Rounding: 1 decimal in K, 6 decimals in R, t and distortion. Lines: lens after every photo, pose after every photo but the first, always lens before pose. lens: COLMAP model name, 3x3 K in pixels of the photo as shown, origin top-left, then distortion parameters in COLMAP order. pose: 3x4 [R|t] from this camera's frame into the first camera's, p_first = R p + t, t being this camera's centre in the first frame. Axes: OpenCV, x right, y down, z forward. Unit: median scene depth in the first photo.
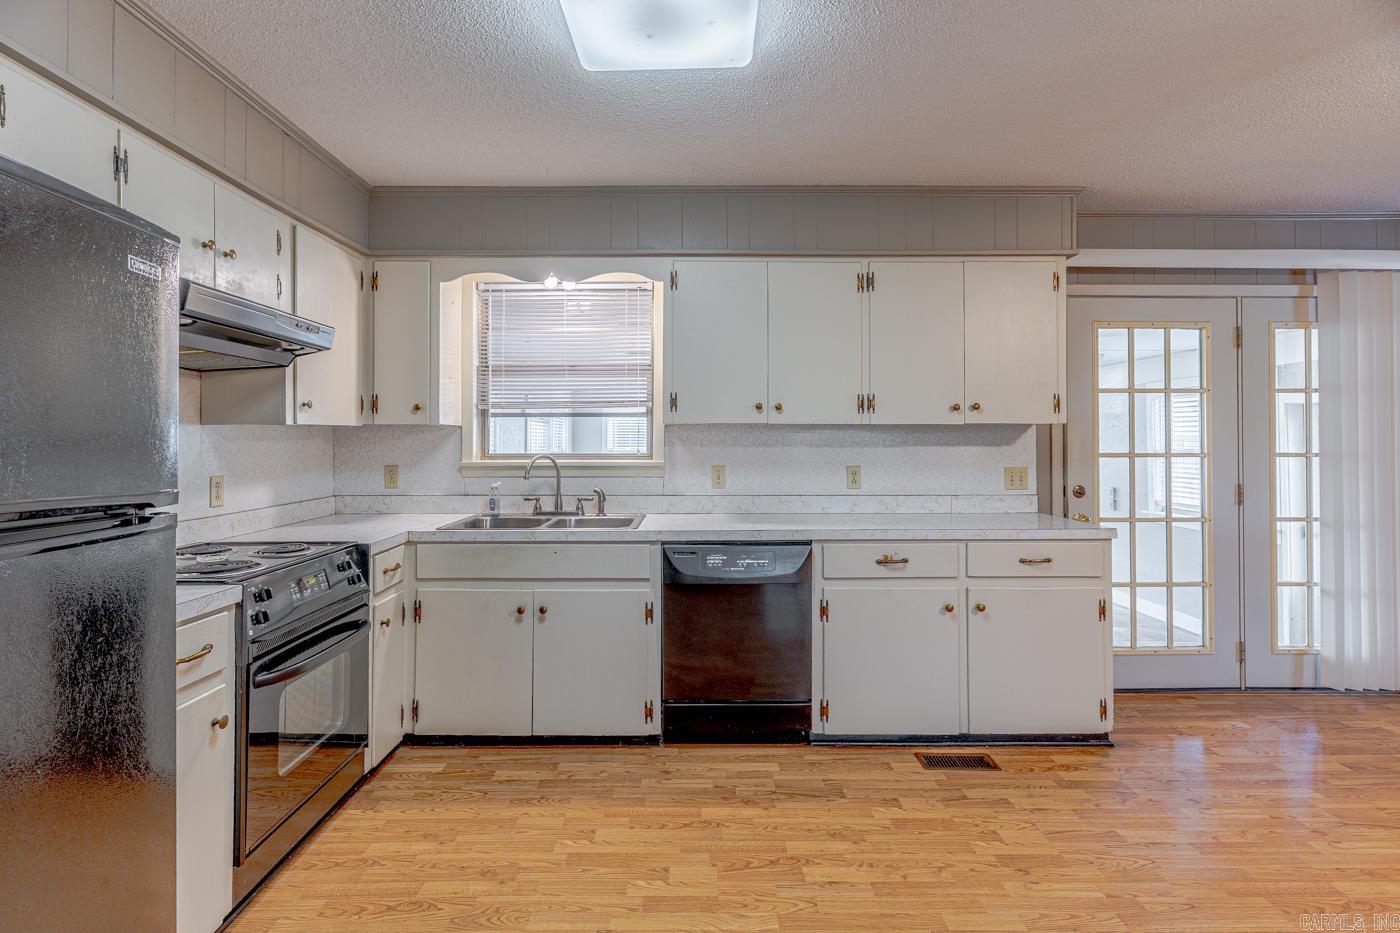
lens RADIAL K [[690.2, 0, 697.9], [0, 690.2, 436.6], [0, 0, 1]] dist [0.000950, 0.000123]
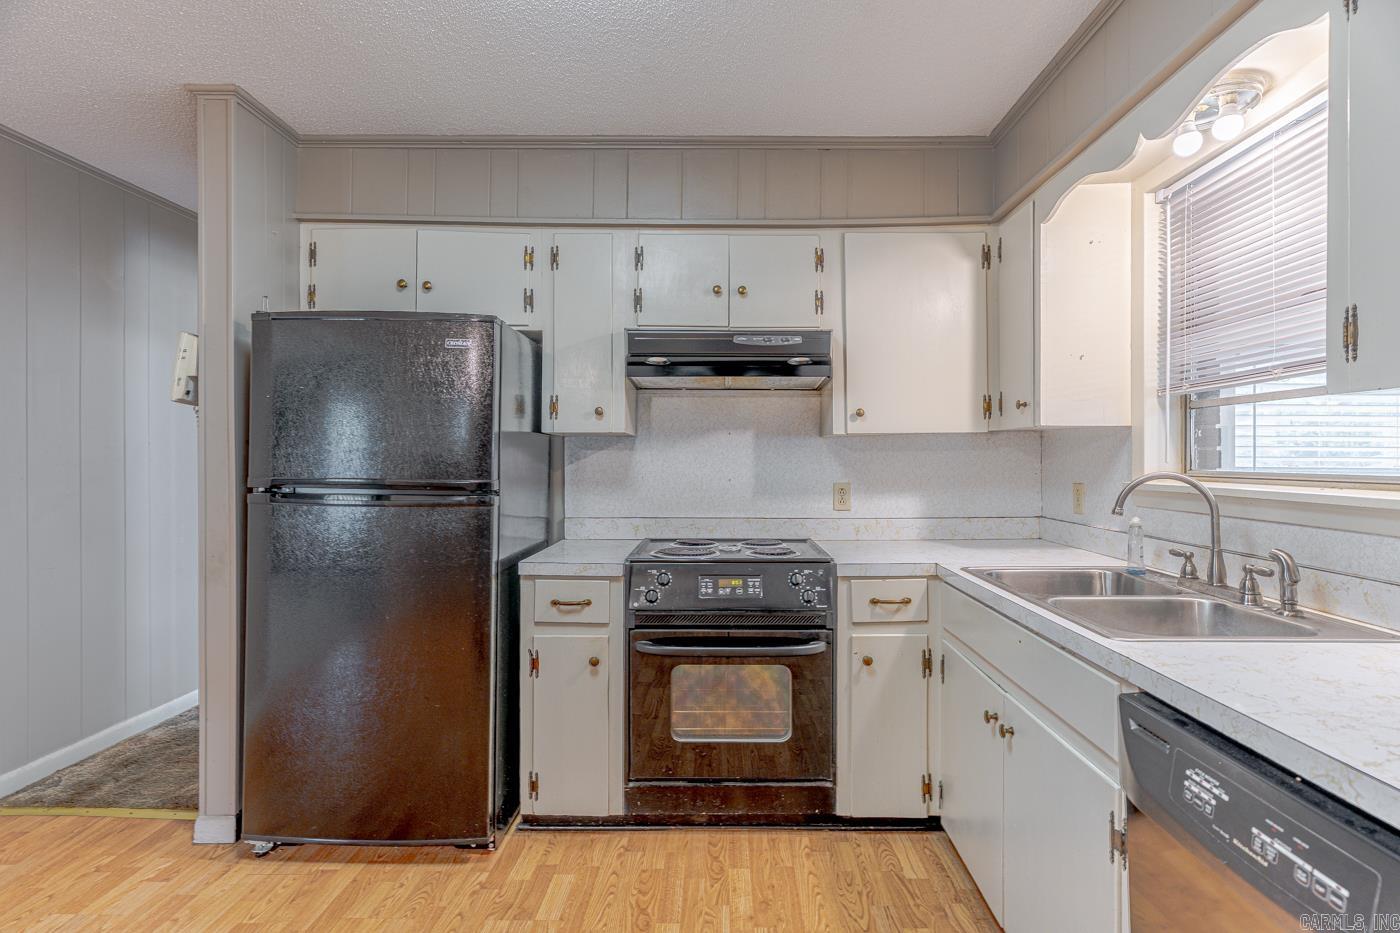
lens RADIAL K [[666.8, 0, 718.5], [0, 666.8, 461.9], [0, 0, 1]] dist [0.001358, 0.000100]
pose [[-0.021007, 0.004503, -0.999769, 0.371236], [0.009216, 0.999948, 0.004310, 0.016474], [0.999737, -0.009124, -0.021048, 0.807241]]
